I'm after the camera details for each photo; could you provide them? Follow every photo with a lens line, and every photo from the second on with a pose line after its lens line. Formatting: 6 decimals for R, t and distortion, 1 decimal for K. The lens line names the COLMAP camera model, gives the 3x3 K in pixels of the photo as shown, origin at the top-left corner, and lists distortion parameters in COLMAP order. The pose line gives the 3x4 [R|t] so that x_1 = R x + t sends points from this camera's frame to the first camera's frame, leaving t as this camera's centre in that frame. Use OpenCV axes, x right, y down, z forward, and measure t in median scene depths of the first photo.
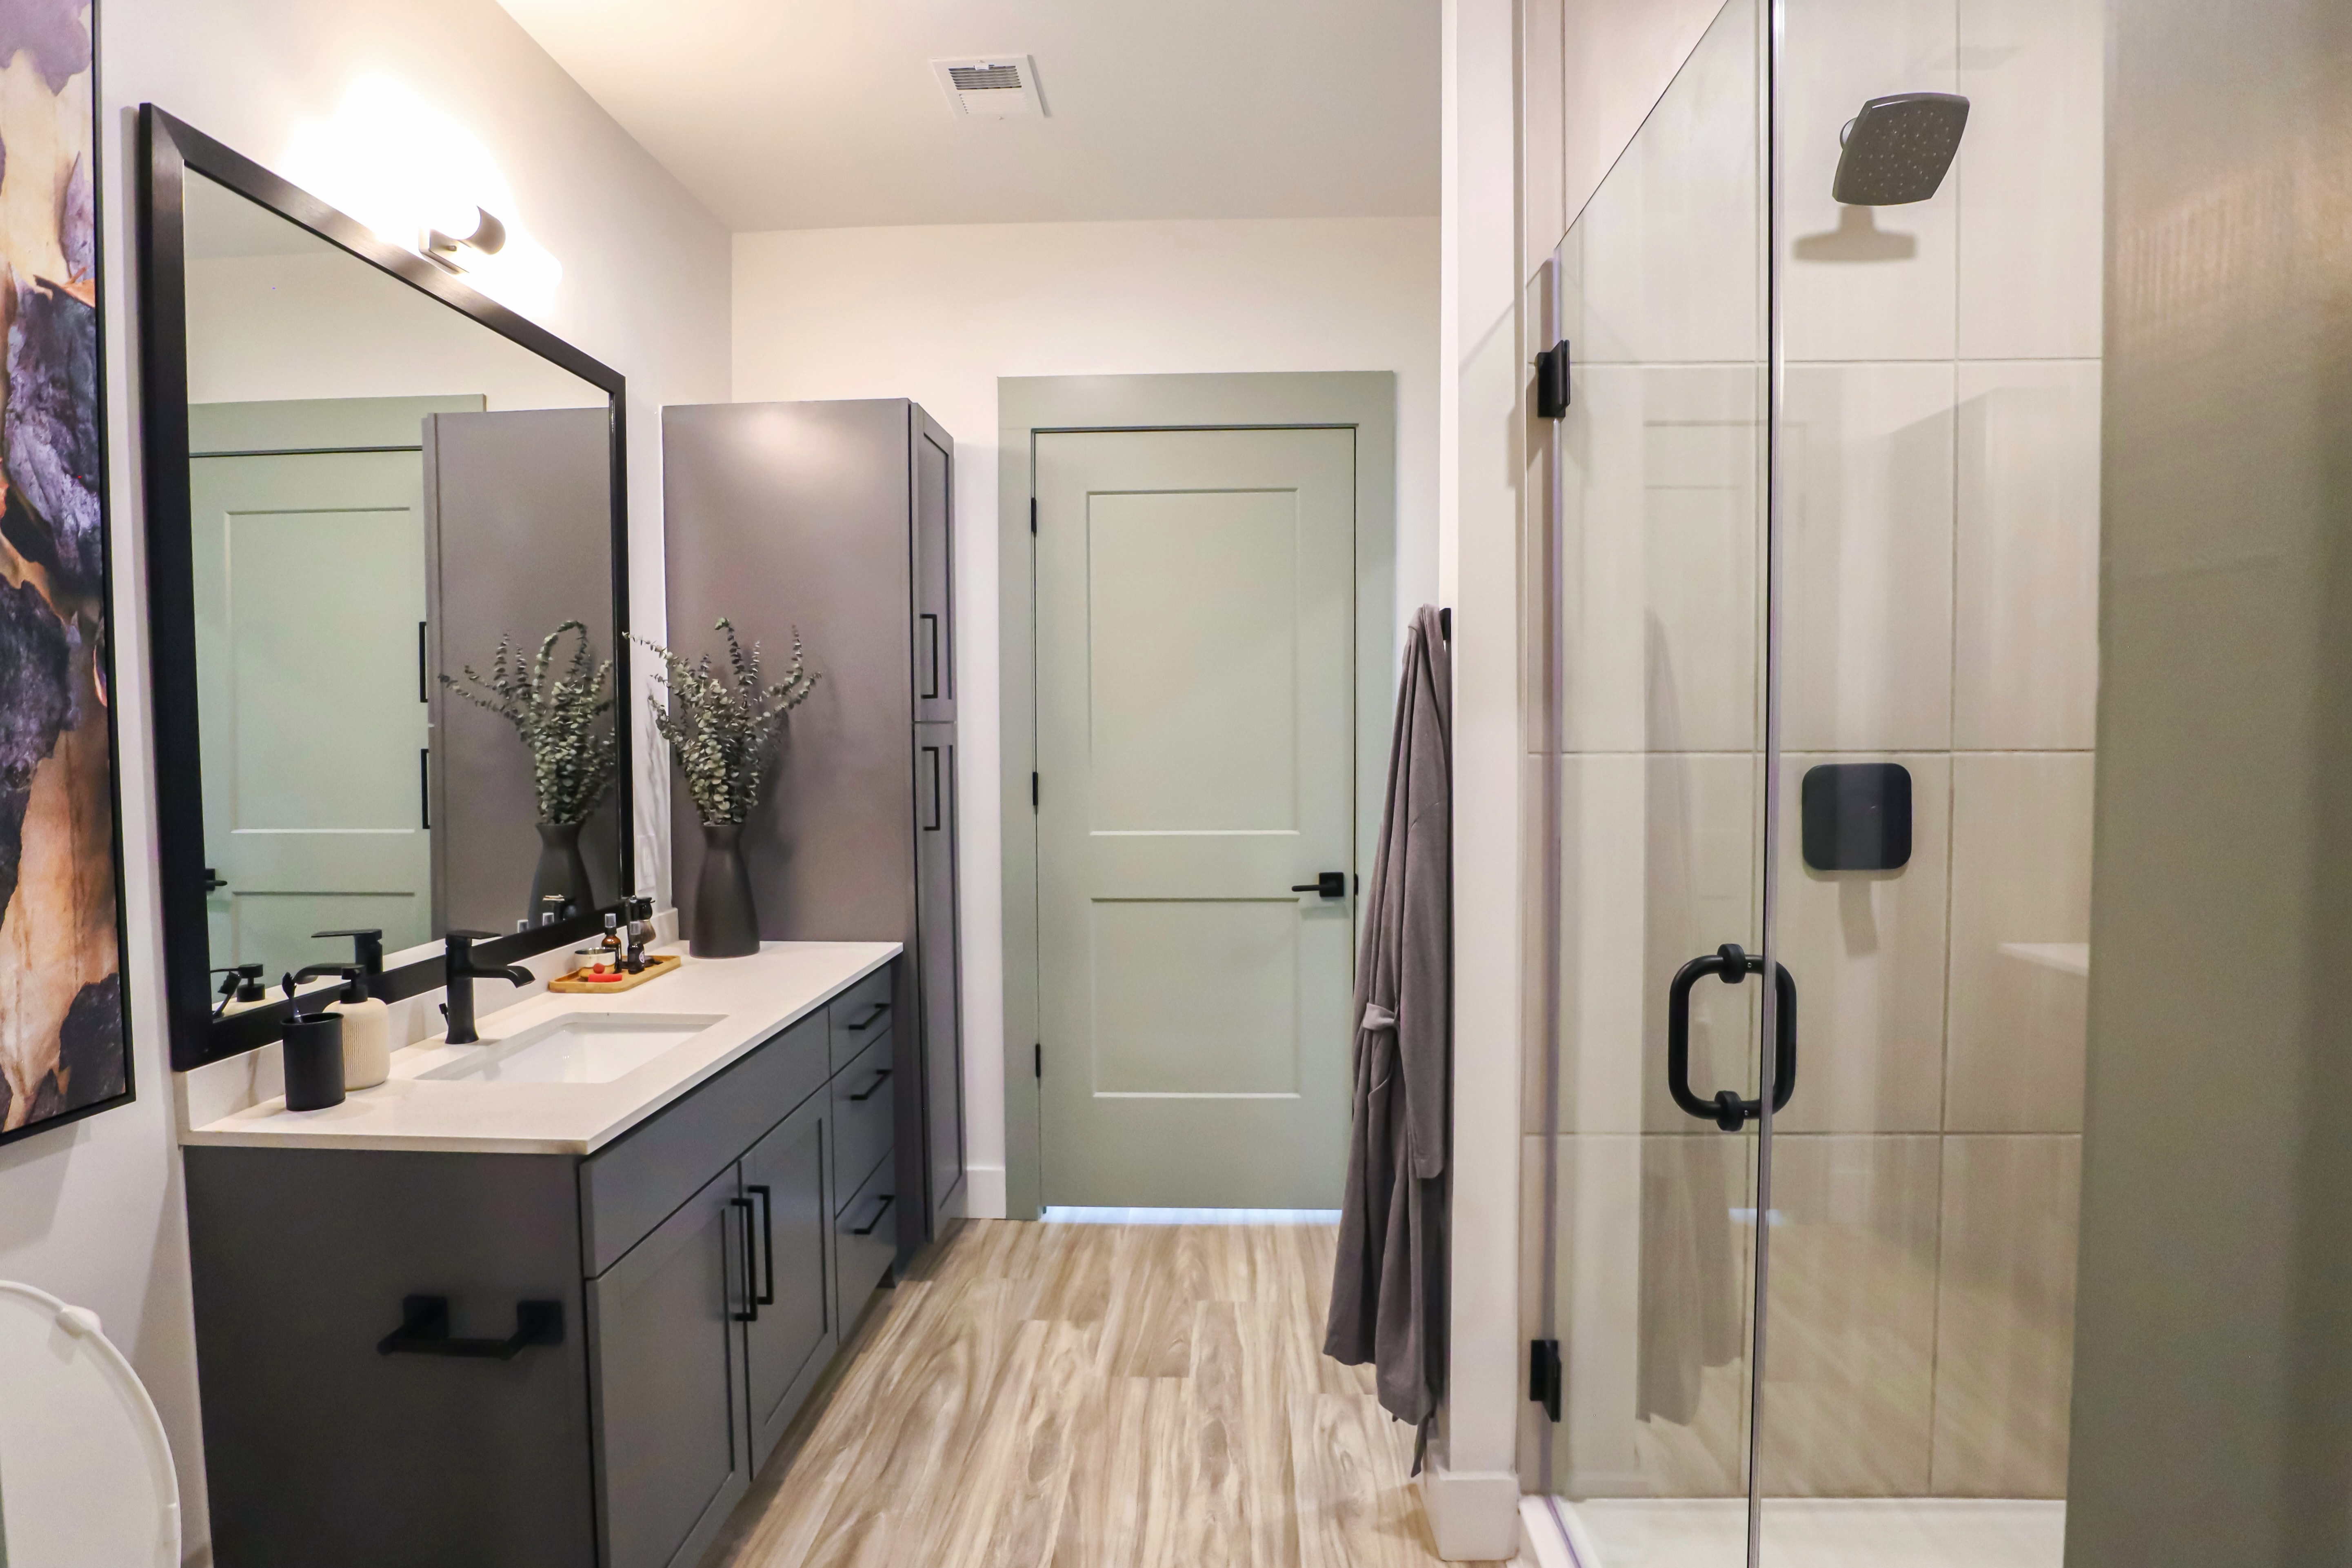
lens RADIAL K [[1215.6, 0, 1176.0], [0, 1215.6, 784.0], [0, 0, 1]] dist [-0.028365, -0.000046]
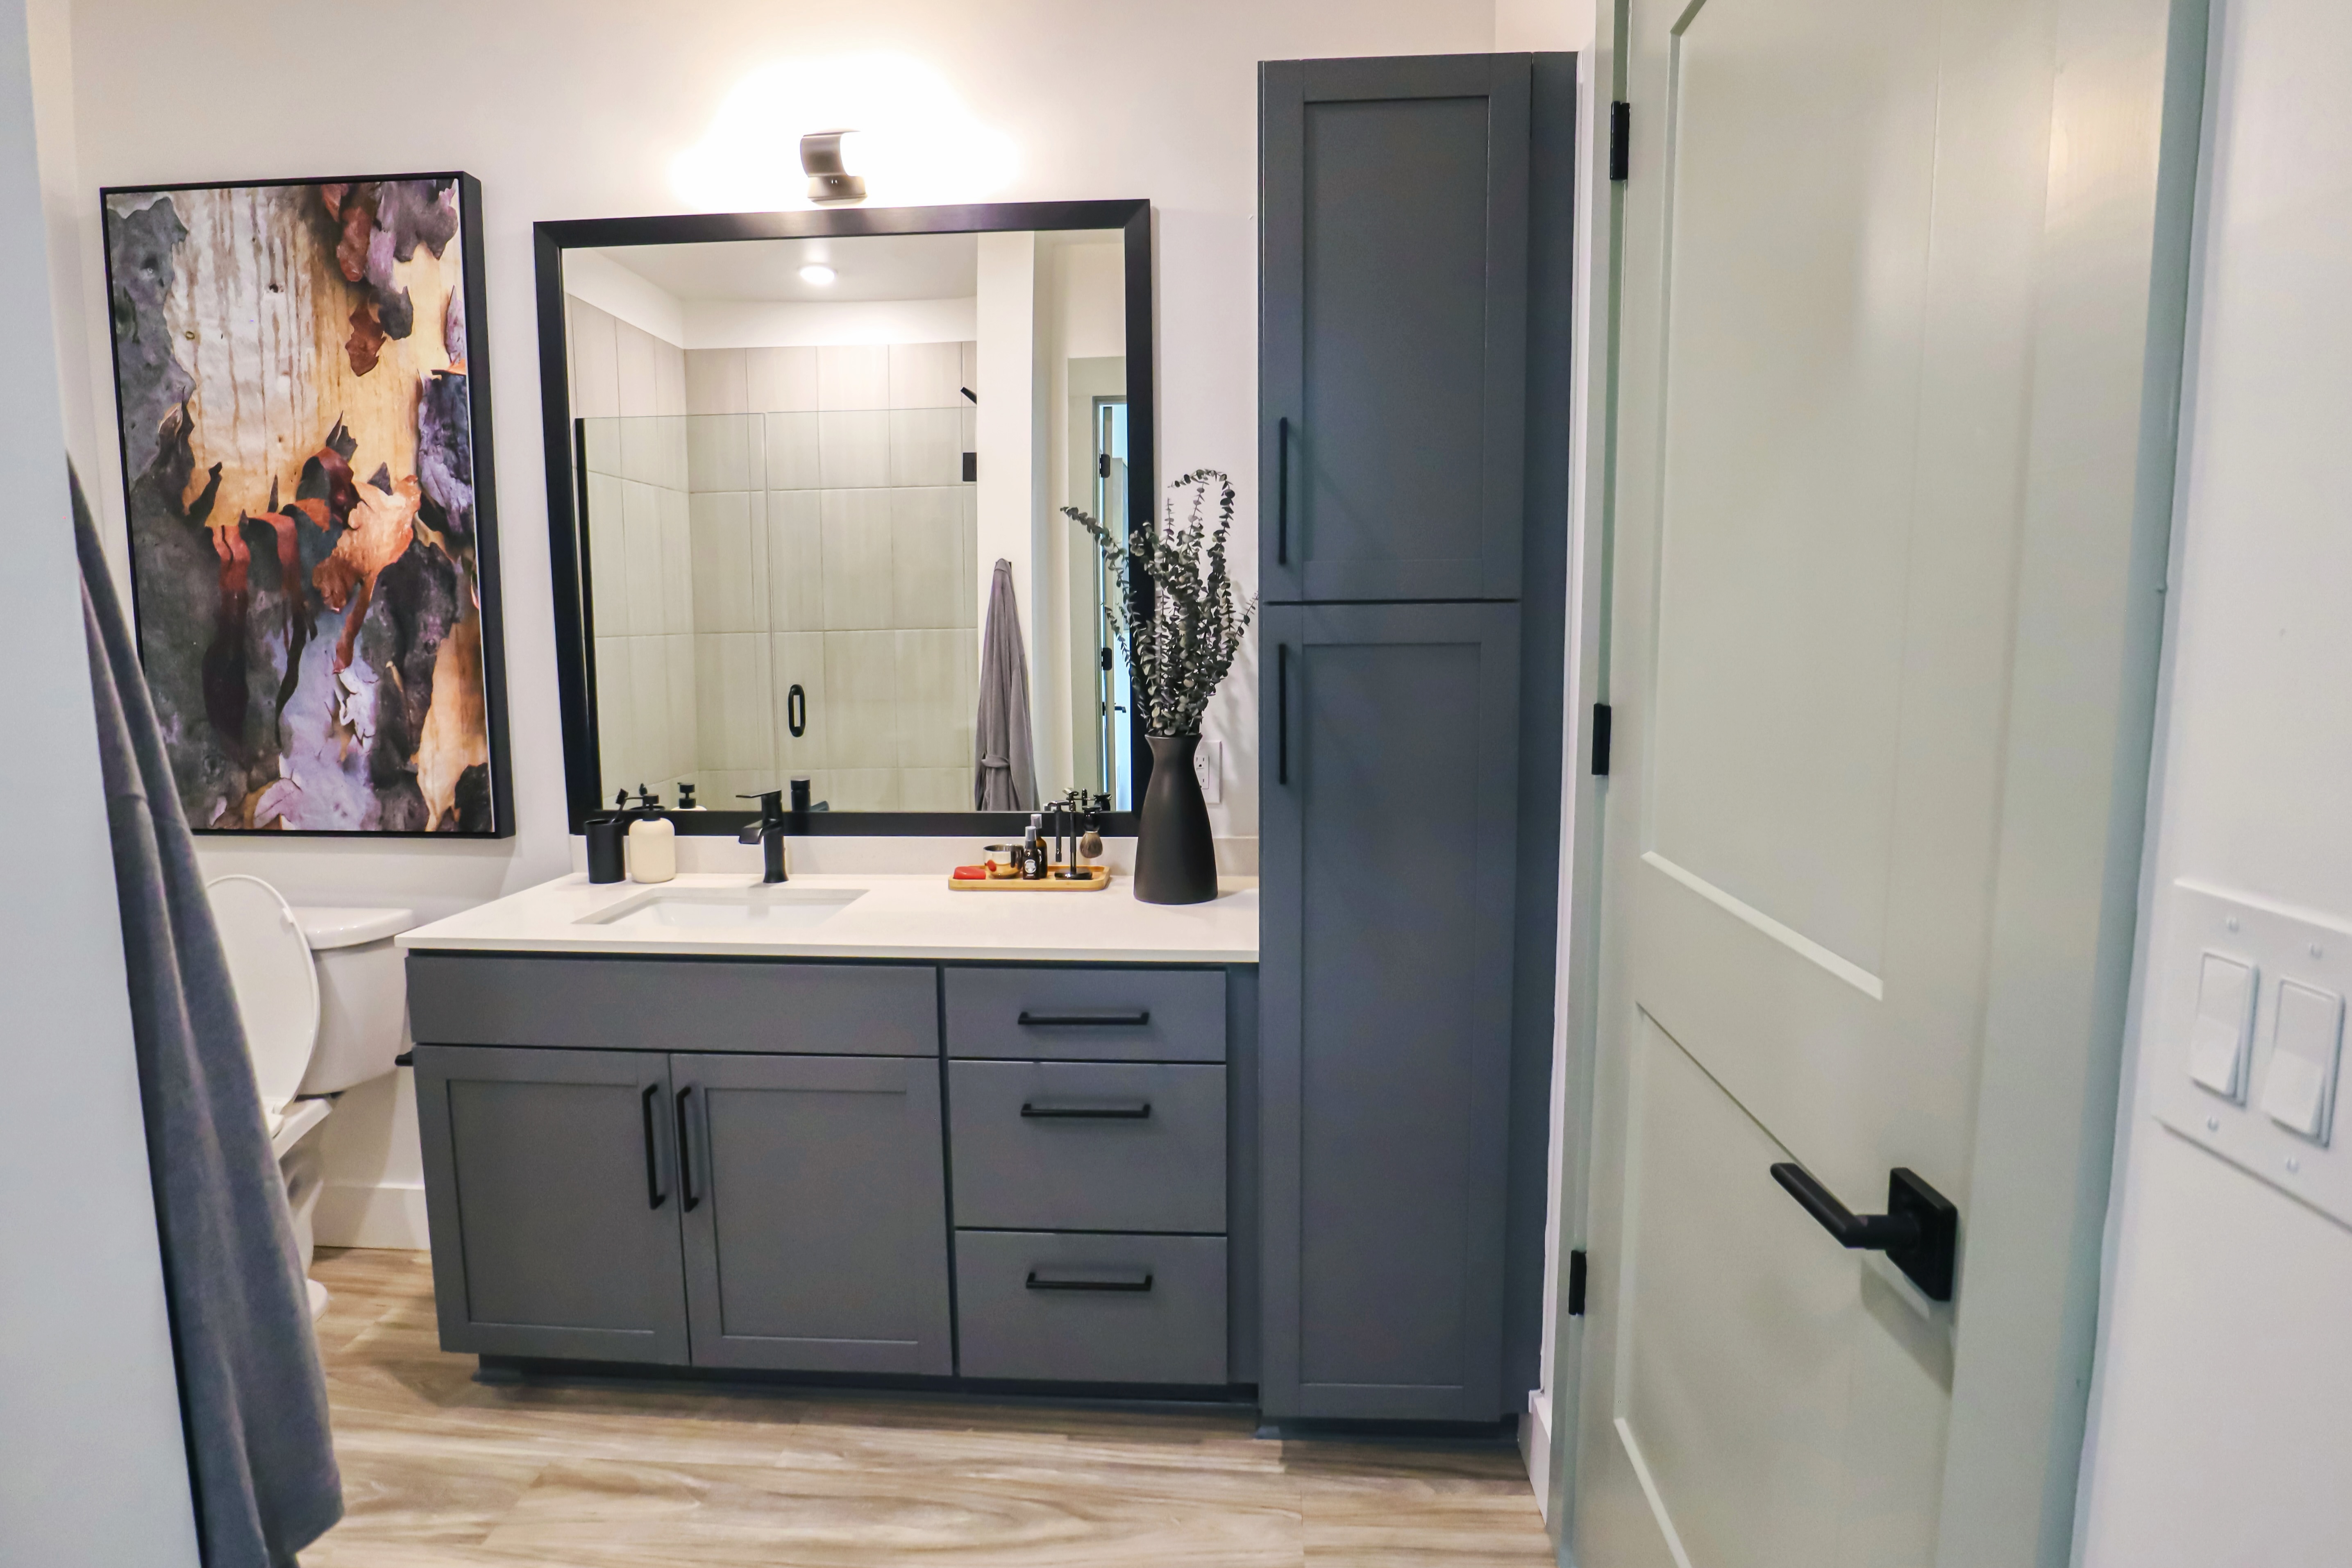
lens RADIAL K [[1215.5, 0, 1176.0], [0, 1215.5, 784.0], [0, 0, 1]] dist [-0.028365, -0.000046]
pose [[-0.014846, 0.120793, -0.992567, 0.893175], [-0.036872, 0.991935, 0.121268, -0.064437], [0.999210, 0.038398, -0.010272, 2.127136]]
